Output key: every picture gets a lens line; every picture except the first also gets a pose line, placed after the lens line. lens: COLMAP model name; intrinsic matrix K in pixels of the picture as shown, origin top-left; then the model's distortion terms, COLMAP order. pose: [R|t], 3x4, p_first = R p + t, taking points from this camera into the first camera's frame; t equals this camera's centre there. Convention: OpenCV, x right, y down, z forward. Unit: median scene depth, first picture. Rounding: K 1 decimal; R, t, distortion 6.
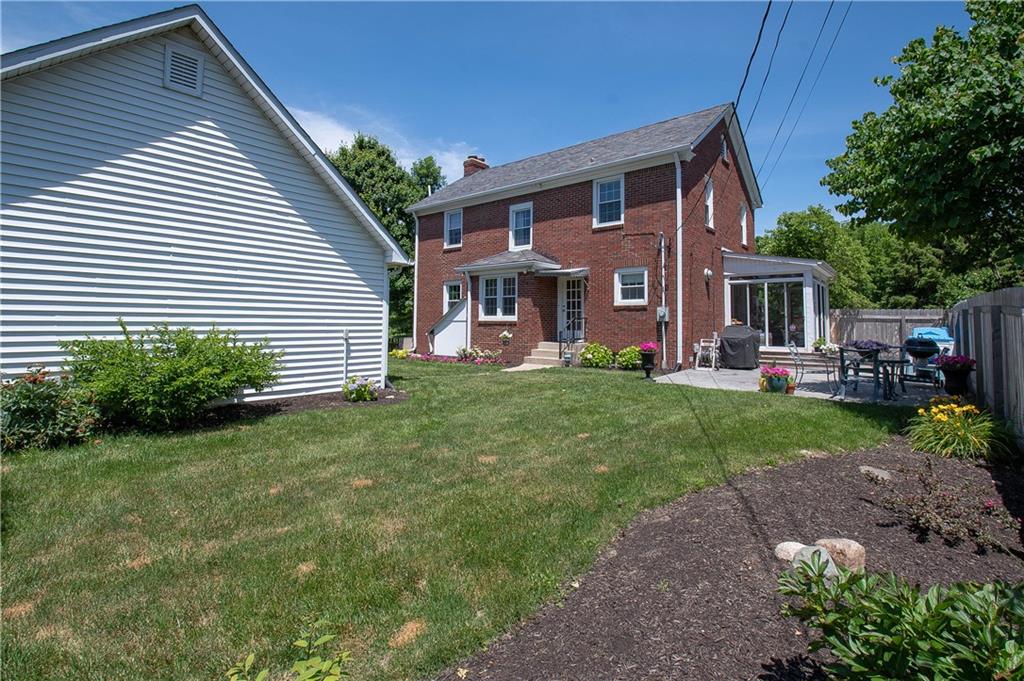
lens RADIAL K [[488.5, 0, 486.8], [0, 488.5, 302.2], [0, 0, 1]] dist [0.007602, -0.002350]
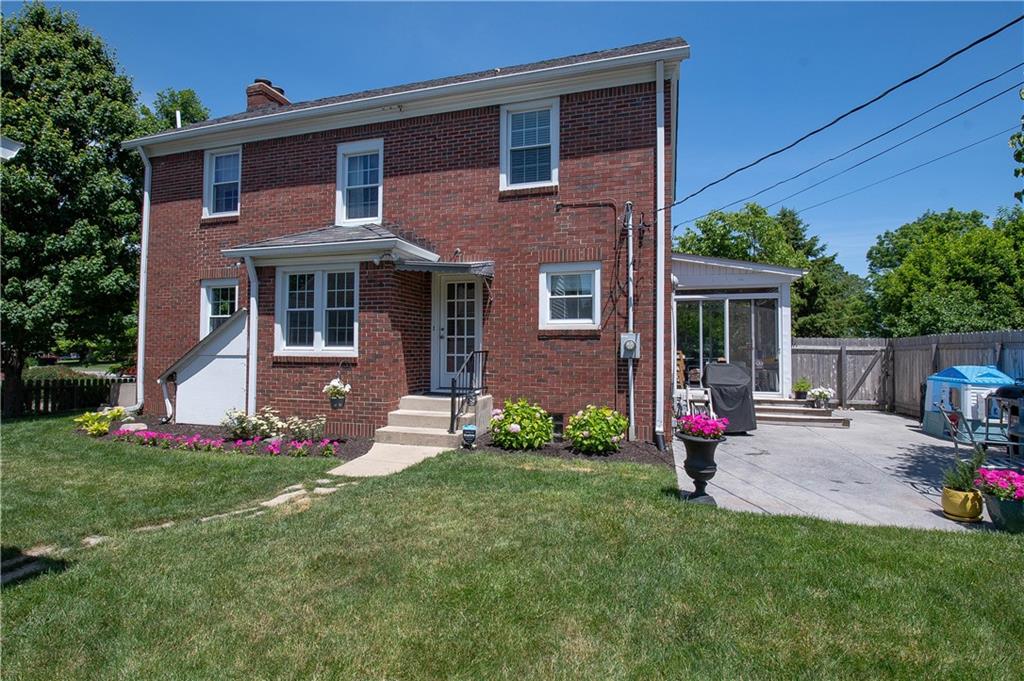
lens RADIAL K [[491.4, 0, 497.4], [0, 491.4, 335.6], [0, 0, 1]] dist [-0.009372, -0.011654]
pose [[0.911490, 0.007694, 0.411249, -0.015876], [-0.016532, 0.999702, 0.017939, 0.004220], [-0.410989, -0.023150, 0.911346, 0.474733]]
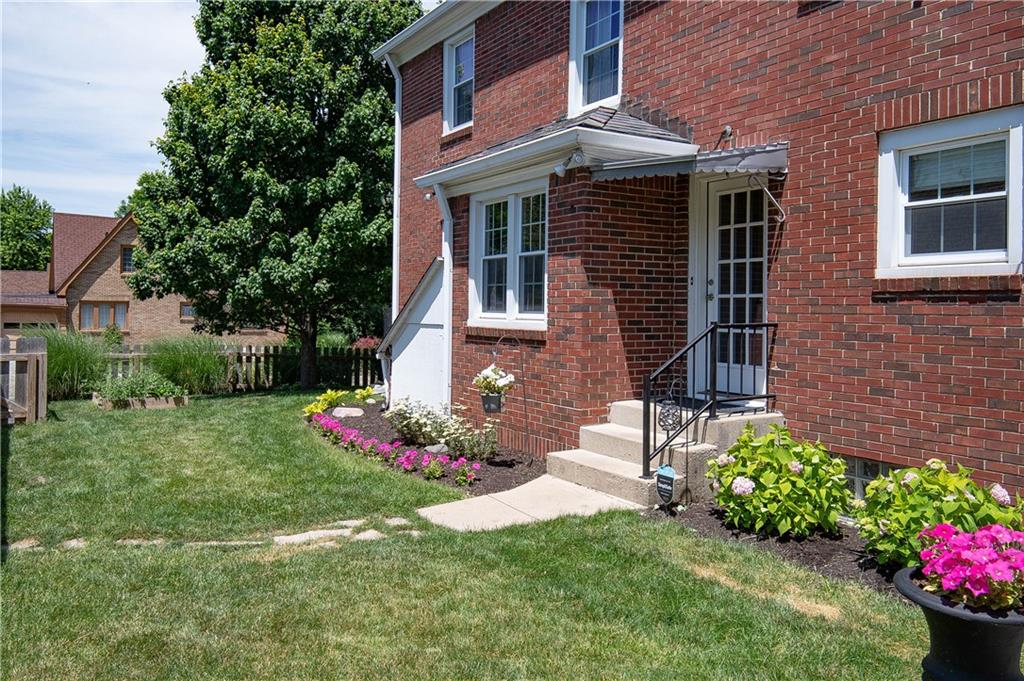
lens RADIAL K [[778.8, 0, 515.2], [0, 778.8, 305.3], [0, 0, 1]] dist [0.051229, -0.035651]
pose [[0.957644, 0.001547, -0.287952, 0.187513], [0.009411, 0.999283, 0.036666, 0.003648], [0.287802, -0.037823, 0.956943, 0.519395]]
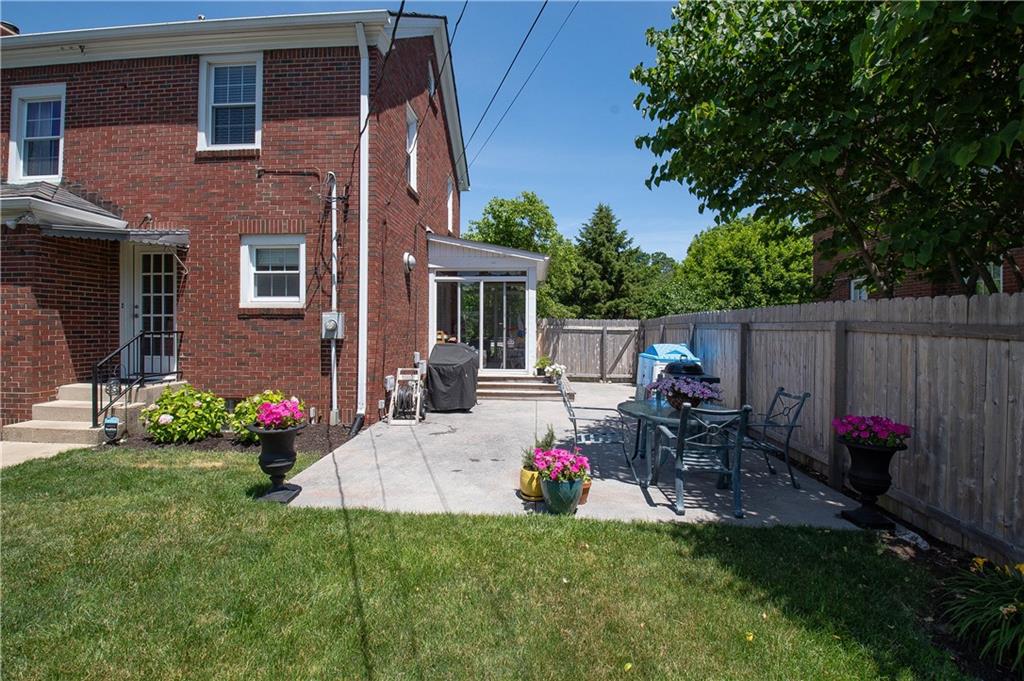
lens RADIAL K [[461.7, 0, 518.4], [0, 461.7, 331.7], [0, 0, 1]] dist [-0.020338, -0.008729]
pose [[0.775922, -0.008022, 0.630778, 0.174569], [-0.025166, 0.998729, 0.043659, 0.003502], [-0.630327, -0.049751, 0.774734, 0.417839]]
